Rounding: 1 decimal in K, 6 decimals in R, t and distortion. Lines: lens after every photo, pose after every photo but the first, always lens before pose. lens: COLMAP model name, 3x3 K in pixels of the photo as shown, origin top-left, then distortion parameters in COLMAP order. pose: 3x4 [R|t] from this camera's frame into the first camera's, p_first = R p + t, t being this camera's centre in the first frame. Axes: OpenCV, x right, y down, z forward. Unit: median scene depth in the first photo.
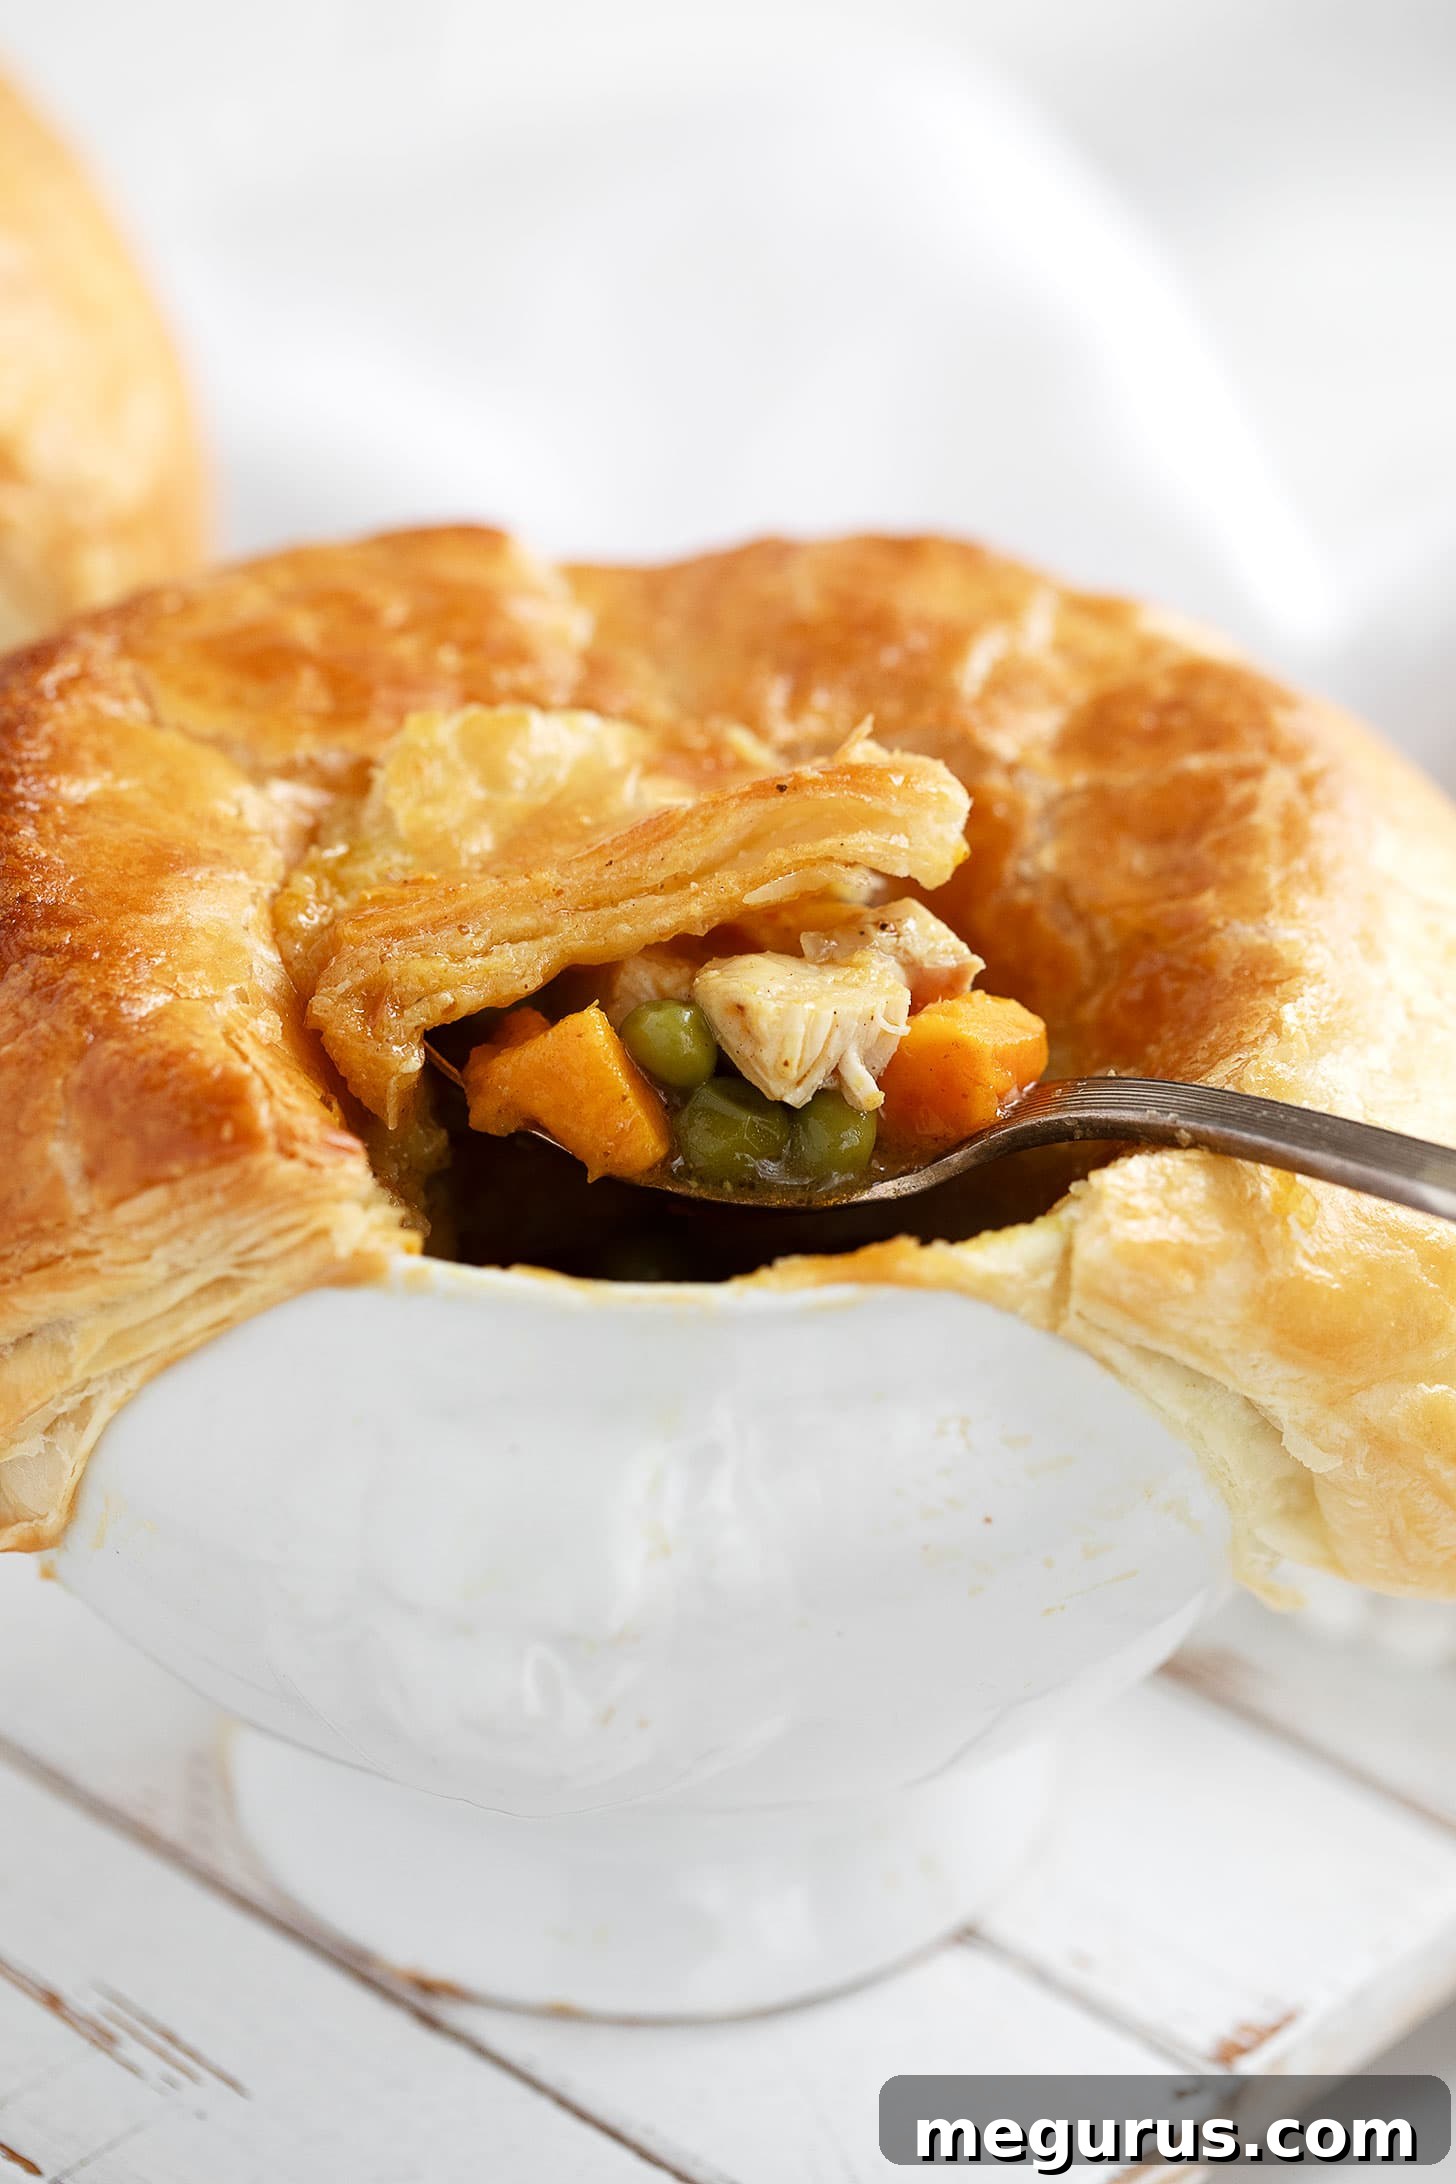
lens RADIAL K [[8284.0, 0, 728.0], [0, 8284.0, 1092.0], [0, 0, 1]] dist [-0.829249, 24.852017]
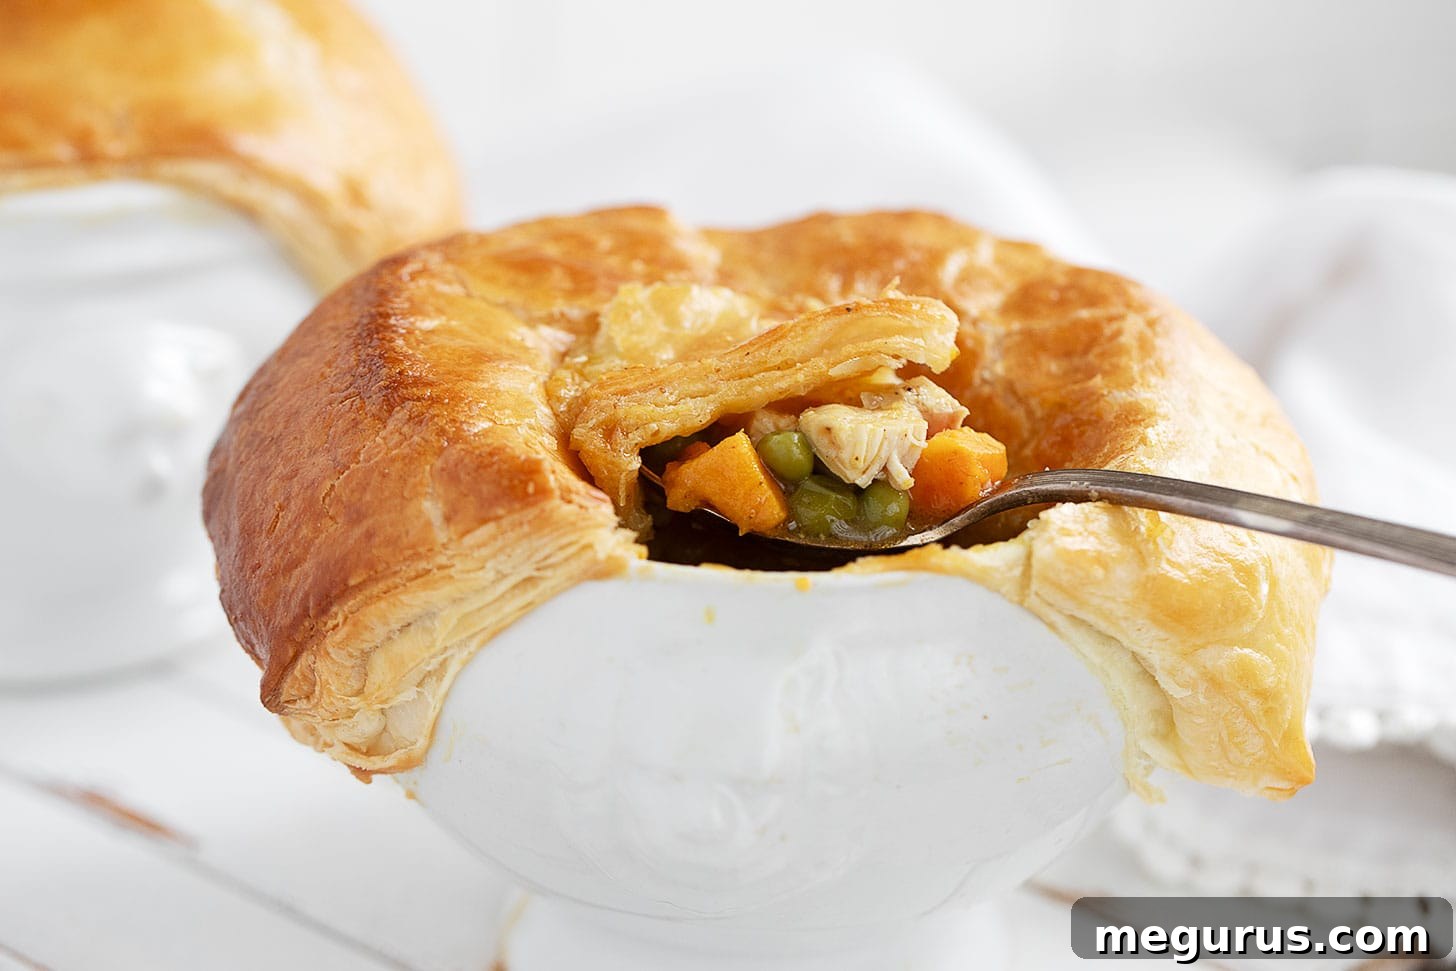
lens RADIAL K [[5522.7, 0, 728.0], [0, 5522.7, 485.5], [0, 0, 1]] dist [-0.829249, 24.852017]
pose [[0.999306, -0.012542, 0.035085, -0.058410], [0.017910, 0.987411, -0.157158, 0.177050], [-0.032672, 0.157677, 0.986950, -0.108600]]
